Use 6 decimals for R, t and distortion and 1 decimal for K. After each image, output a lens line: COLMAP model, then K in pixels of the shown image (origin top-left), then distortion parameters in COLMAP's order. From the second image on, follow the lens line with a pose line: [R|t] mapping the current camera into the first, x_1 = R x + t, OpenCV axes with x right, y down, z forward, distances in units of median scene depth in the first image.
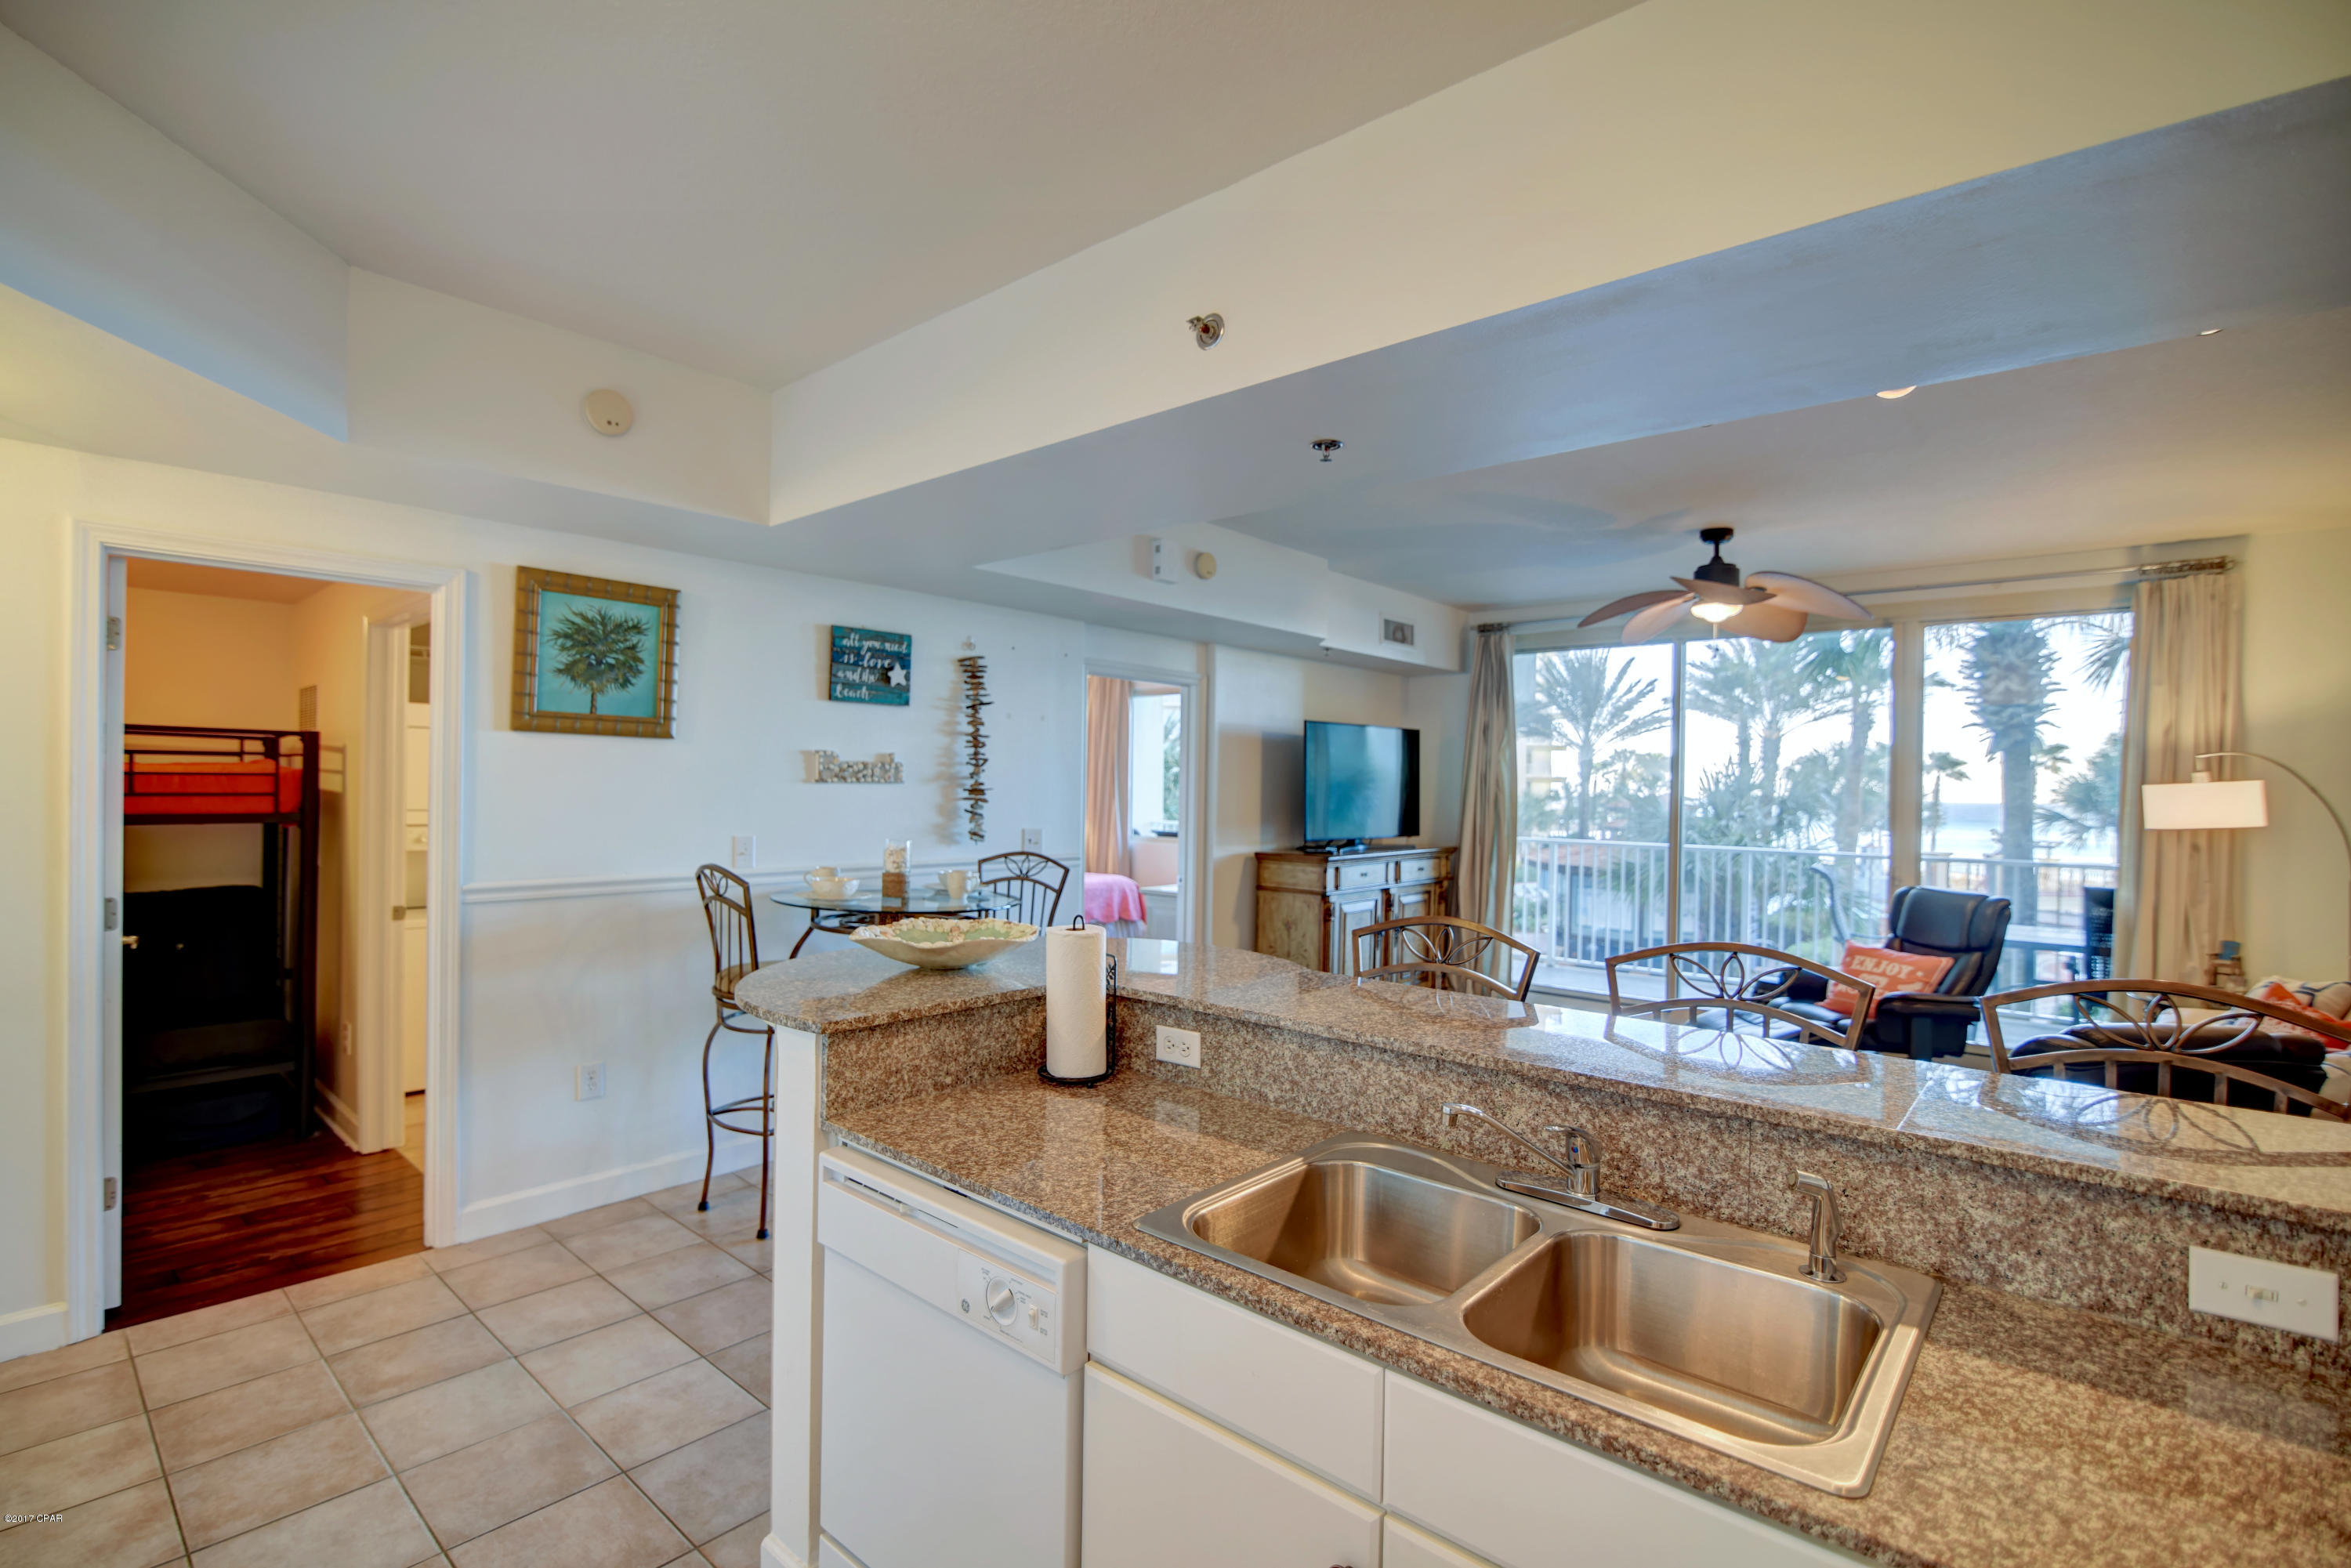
lens RADIAL K [[1090.8, 0, 1154.6], [0, 1090.8, 788.4], [0, 0, 1]] dist [-0.017283, 0.001137]
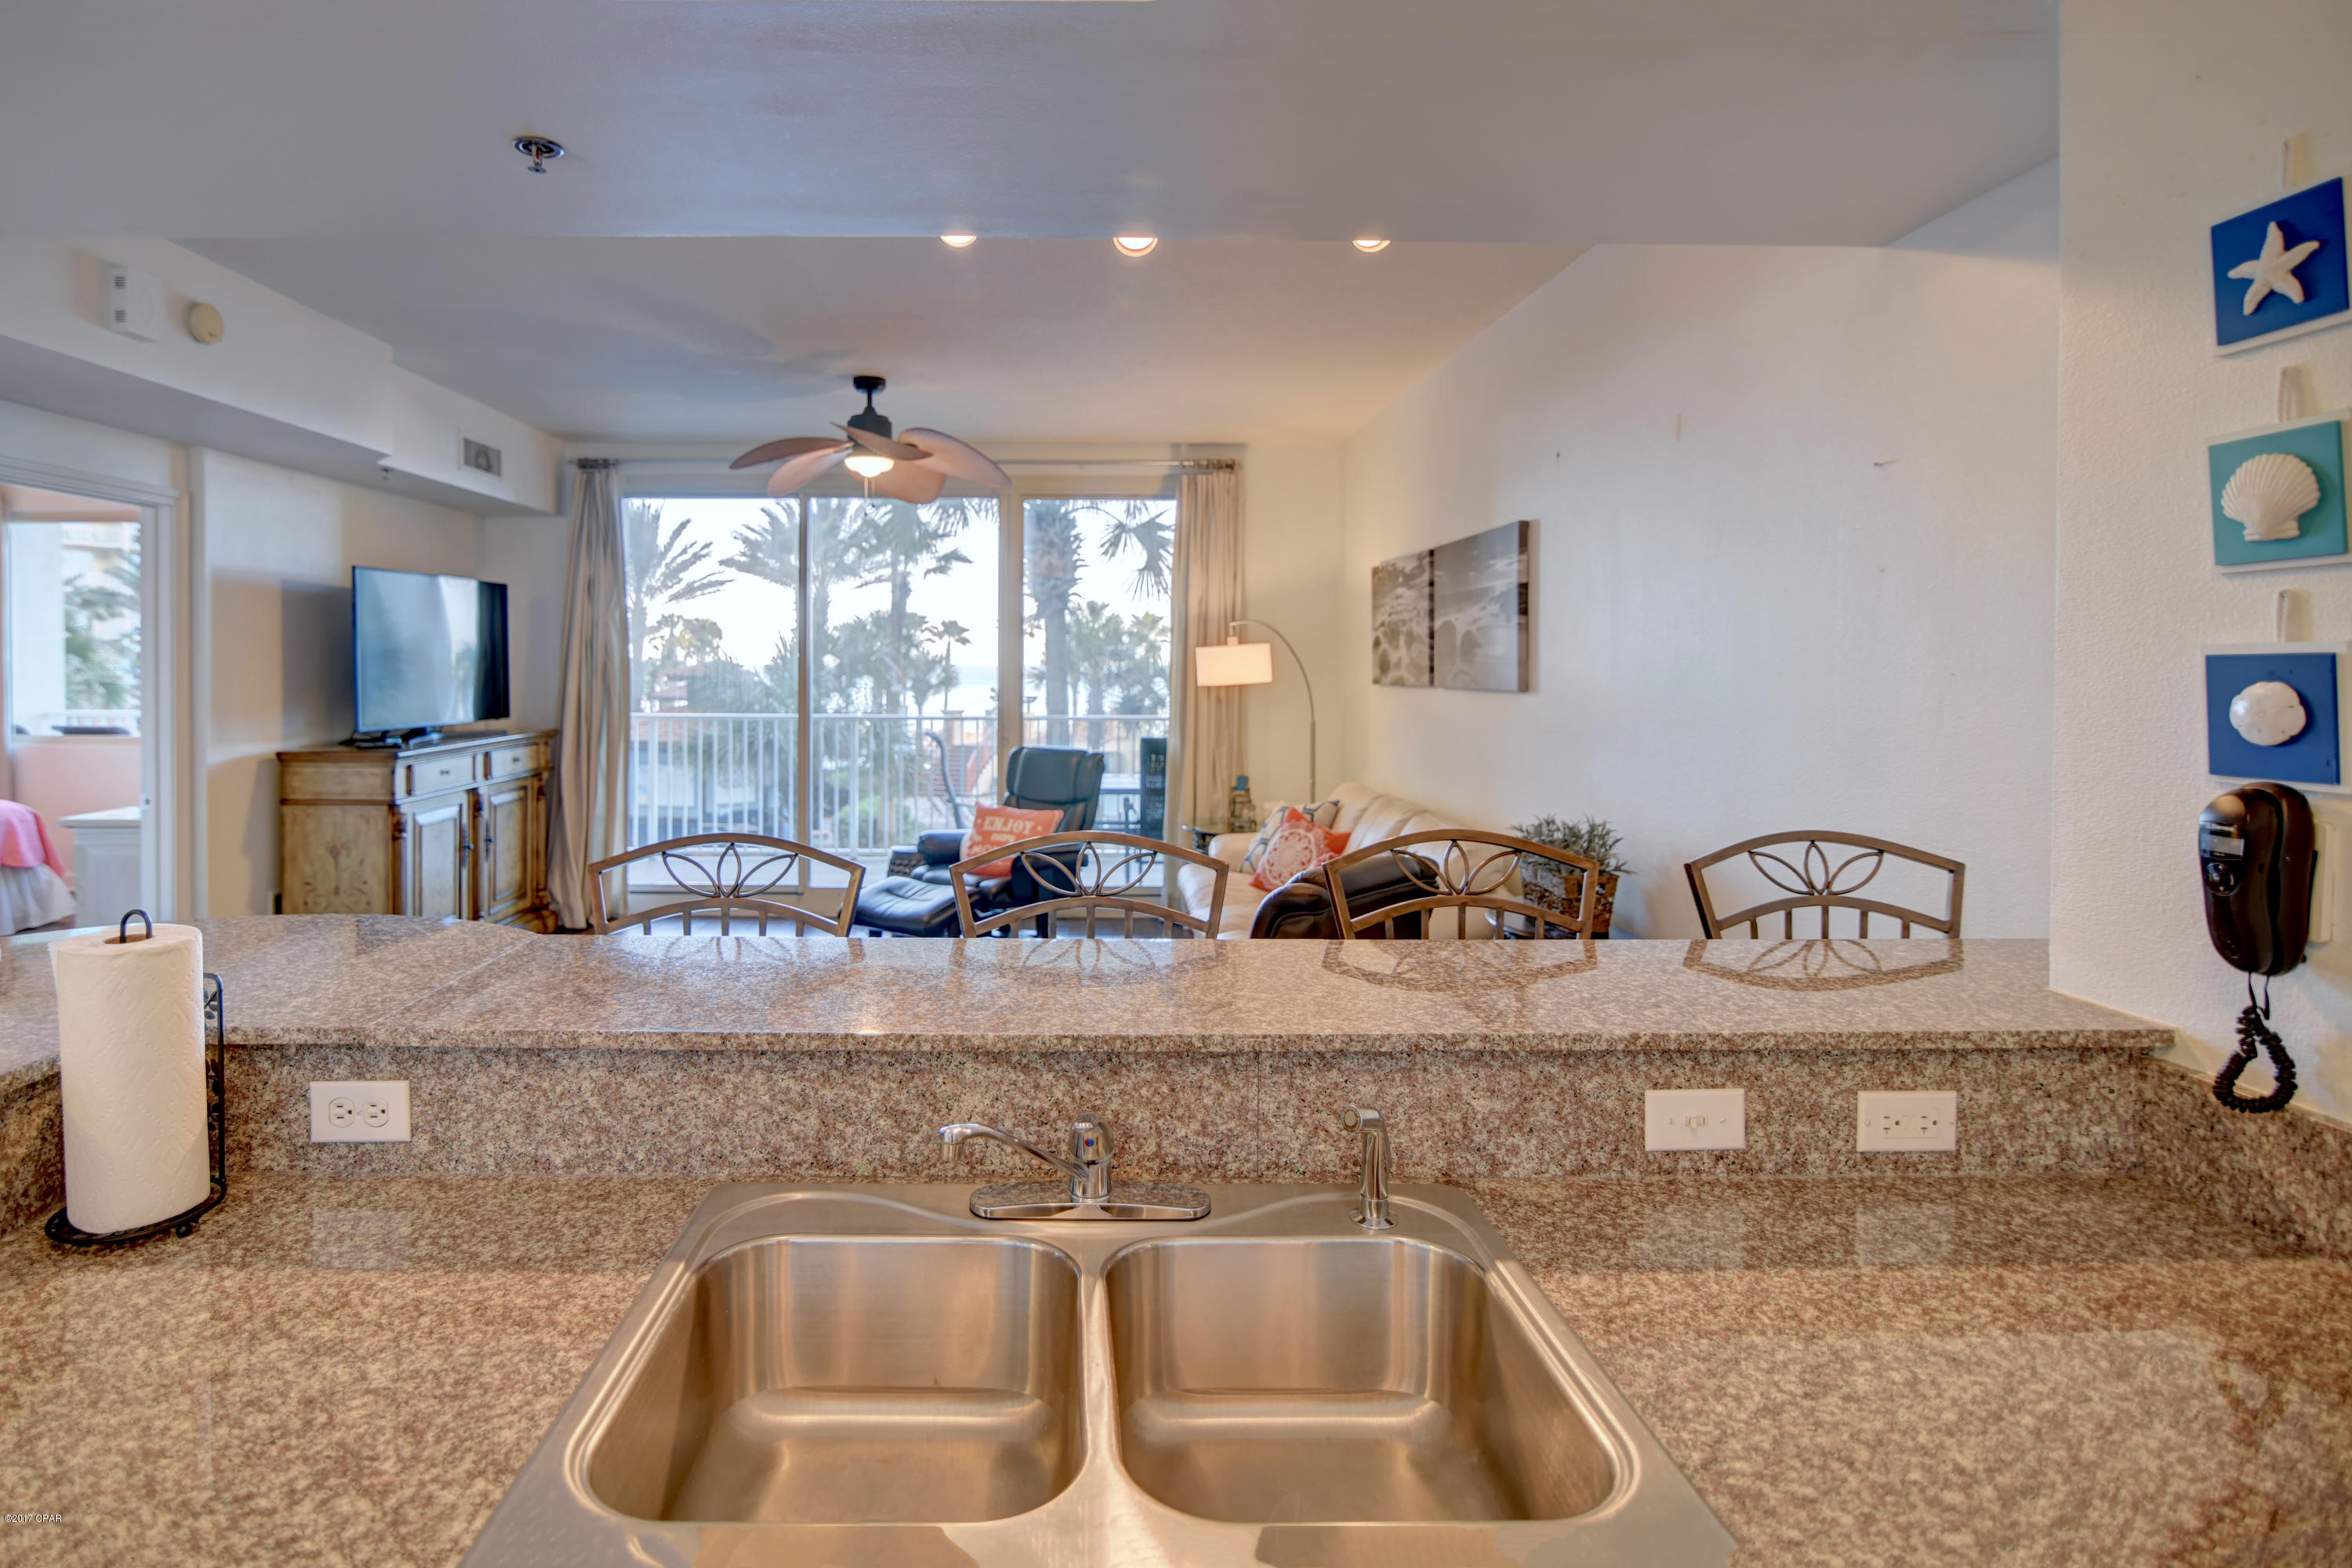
lens RADIAL K [[1189.8, 0, 1068.2], [0, 1189.8, 678.6], [0, 0, 1]] dist [-0.021448, 0.001041]
pose [[0.740240, -0.022903, 0.671952, -0.051057], [0.010052, 0.999685, 0.023000, -0.001400], [-0.672268, -0.010271, 0.740237, 0.128695]]
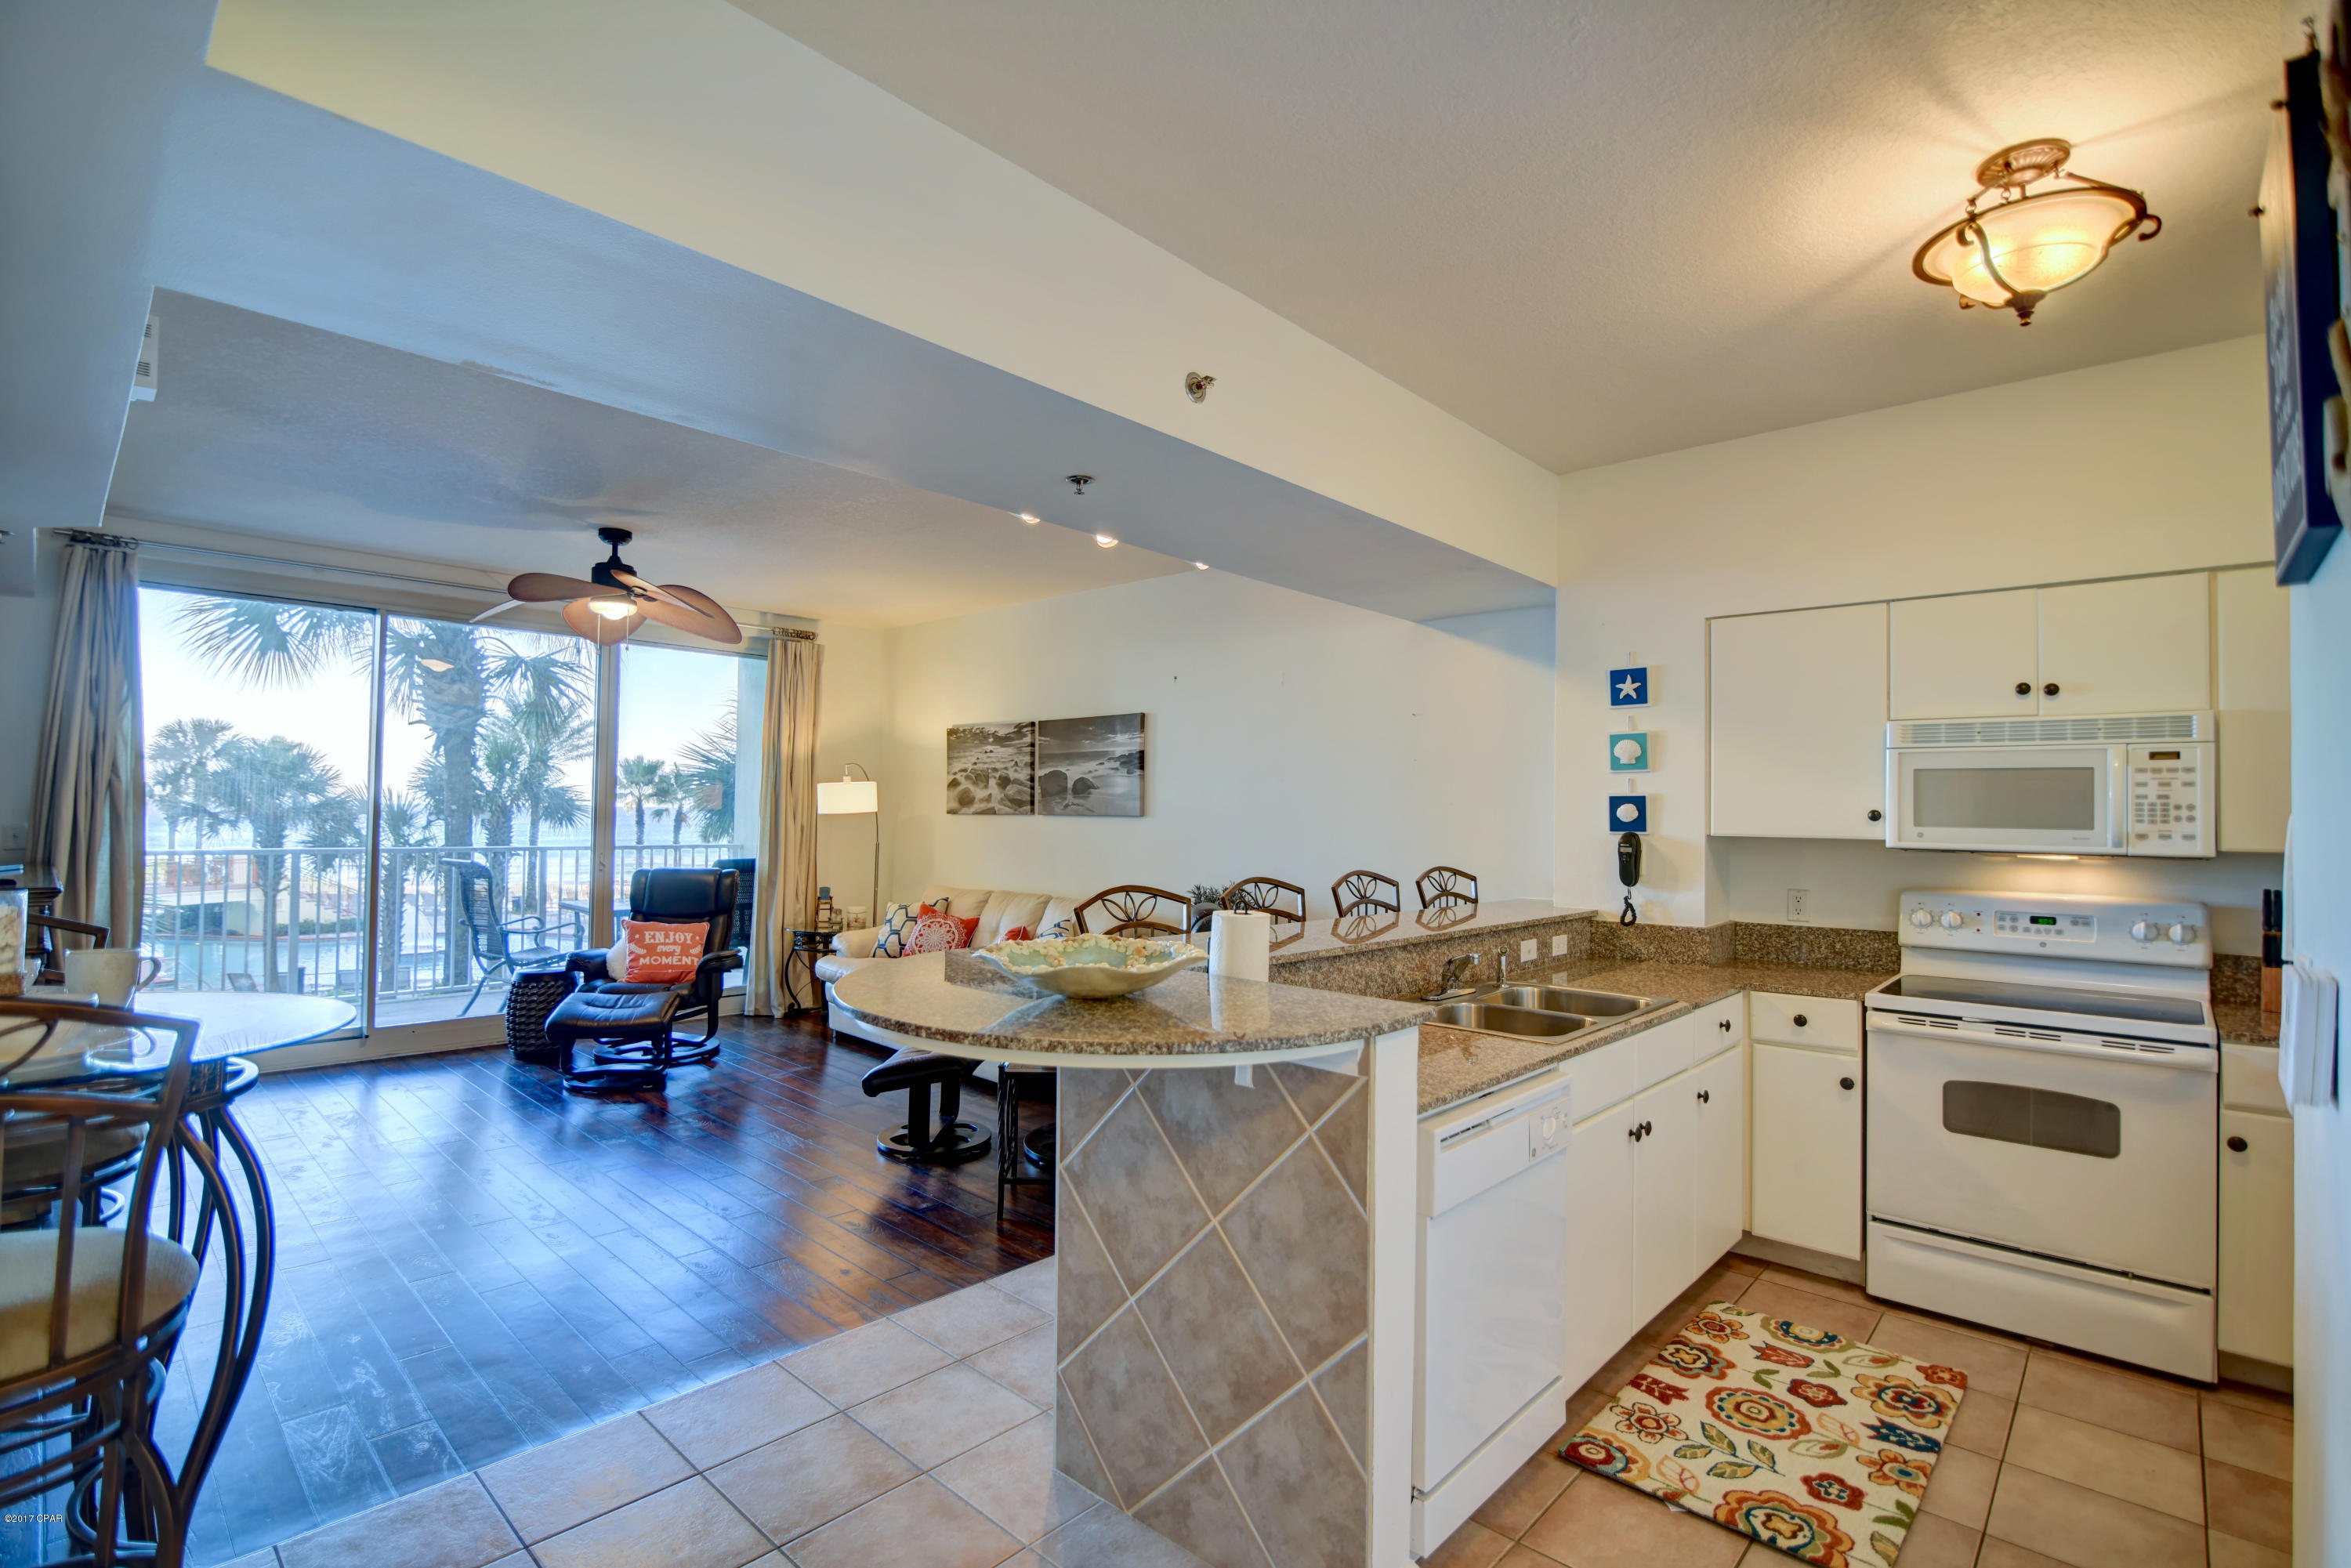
lens RADIAL K [[1090.8, 0, 1177.8], [0, 1090.8, 781.3], [0, 0, 1]] dist [-0.017283, 0.001137]
pose [[0.015707, 0.013549, 0.999785, -0.517771], [-0.013560, 0.999819, -0.013336, 0.006069], [-0.999785, -0.013348, 0.015887, 0.465461]]
